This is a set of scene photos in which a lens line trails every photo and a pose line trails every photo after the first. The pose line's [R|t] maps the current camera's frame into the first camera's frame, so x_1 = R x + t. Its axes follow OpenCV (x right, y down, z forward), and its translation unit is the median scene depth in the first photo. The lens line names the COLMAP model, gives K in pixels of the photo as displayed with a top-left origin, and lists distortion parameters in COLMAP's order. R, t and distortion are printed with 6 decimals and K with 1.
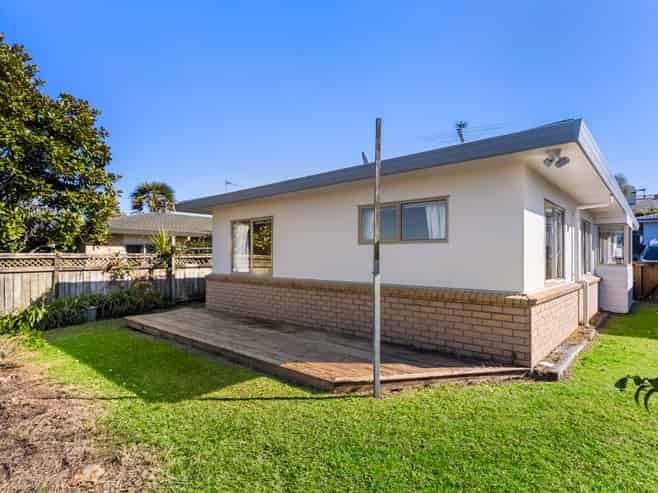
lens RADIAL K [[370.3, 0, 325.3], [0, 370.3, 248.6], [0, 0, 1]] dist [-0.000613, 0.000296]
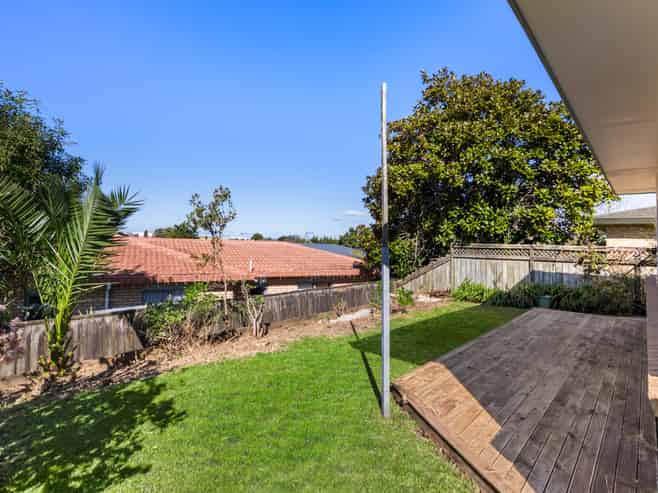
lens RADIAL K [[370.3, 0, 325.3], [0, 370.3, 248.6], [0, 0, 1]] dist [-0.000613, 0.000296]
pose [[0.017355, 0.023738, -0.999568, 0.390878], [-0.001712, 0.999717, 0.023712, -0.001743], [0.999848, 0.001299, 0.017391, 0.331535]]
